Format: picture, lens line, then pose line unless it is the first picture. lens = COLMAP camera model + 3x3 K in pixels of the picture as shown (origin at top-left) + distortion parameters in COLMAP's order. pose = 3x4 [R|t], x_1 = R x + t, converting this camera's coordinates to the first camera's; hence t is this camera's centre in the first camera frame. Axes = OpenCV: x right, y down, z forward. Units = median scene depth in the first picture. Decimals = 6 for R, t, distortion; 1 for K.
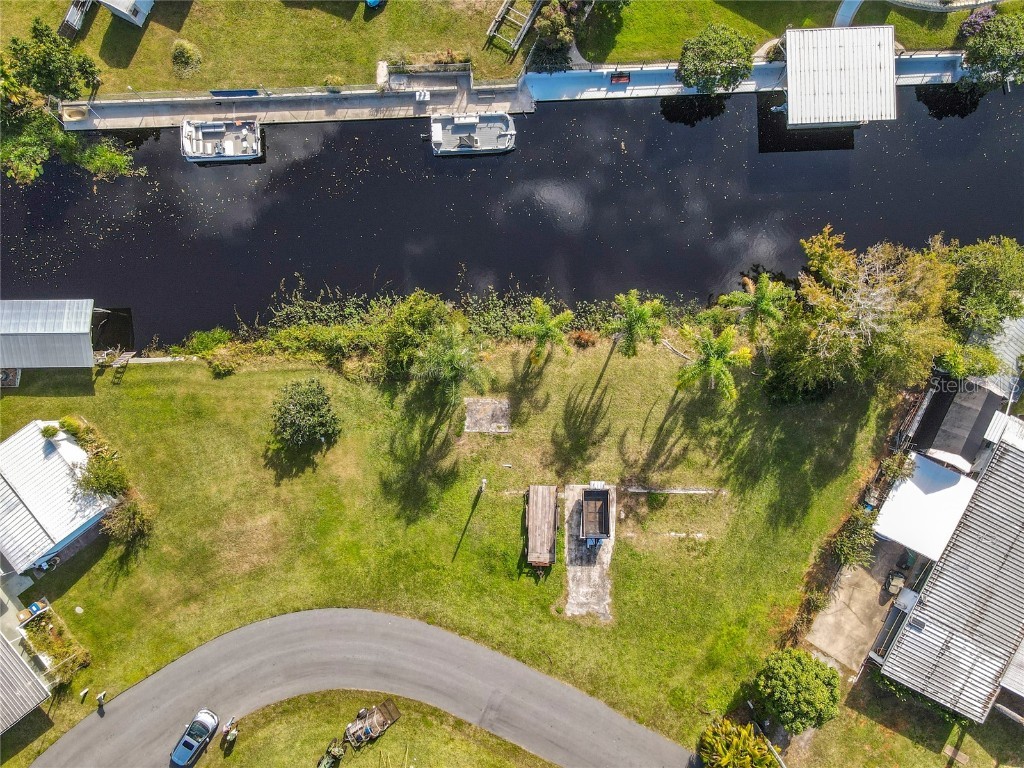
lens RADIAL K [[756.5, 0, 504.9], [0, 756.5, 385.1], [0, 0, 1]] dist [0.014606, 0.013523]
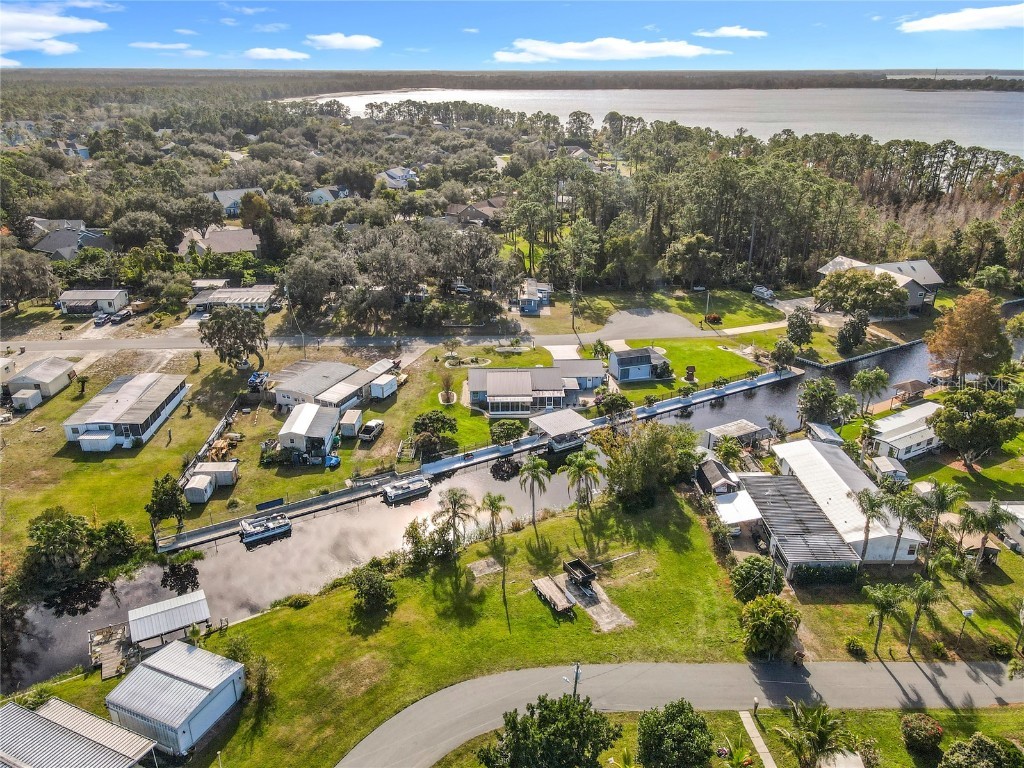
lens RADIAL K [[755.8, 0, 503.7], [0, 755.8, 385.6], [0, 0, 1]] dist [0.024060, -0.006619]
pose [[0.883100, -0.166860, 0.438511, -0.591899], [0.468983, 0.341307, -0.814595, 1.164008], [-0.013743, 0.925023, 0.379663, 0.093072]]
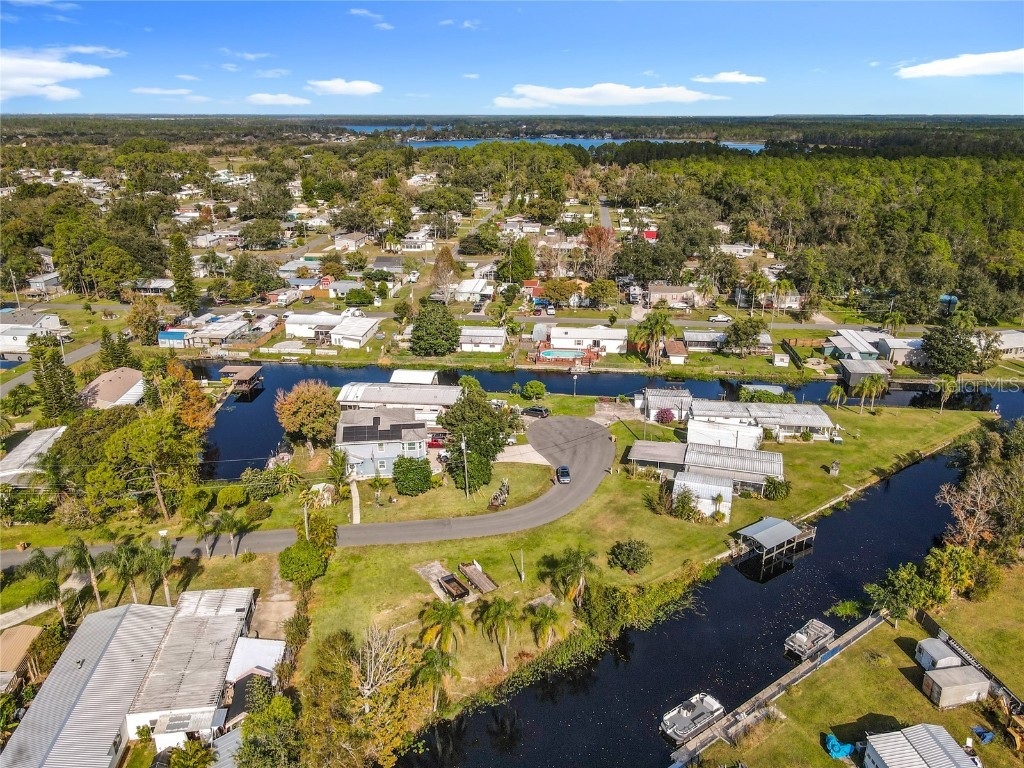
lens RADIAL K [[755.8, 0, 503.7], [0, 755.8, 385.6], [0, 0, 1]] dist [0.024060, -0.006619]
pose [[-0.825547, 0.204648, -0.525920, 0.766260], [-0.564268, -0.285038, 0.774826, -0.976985], [0.008659, 0.936415, 0.350788, 0.043765]]
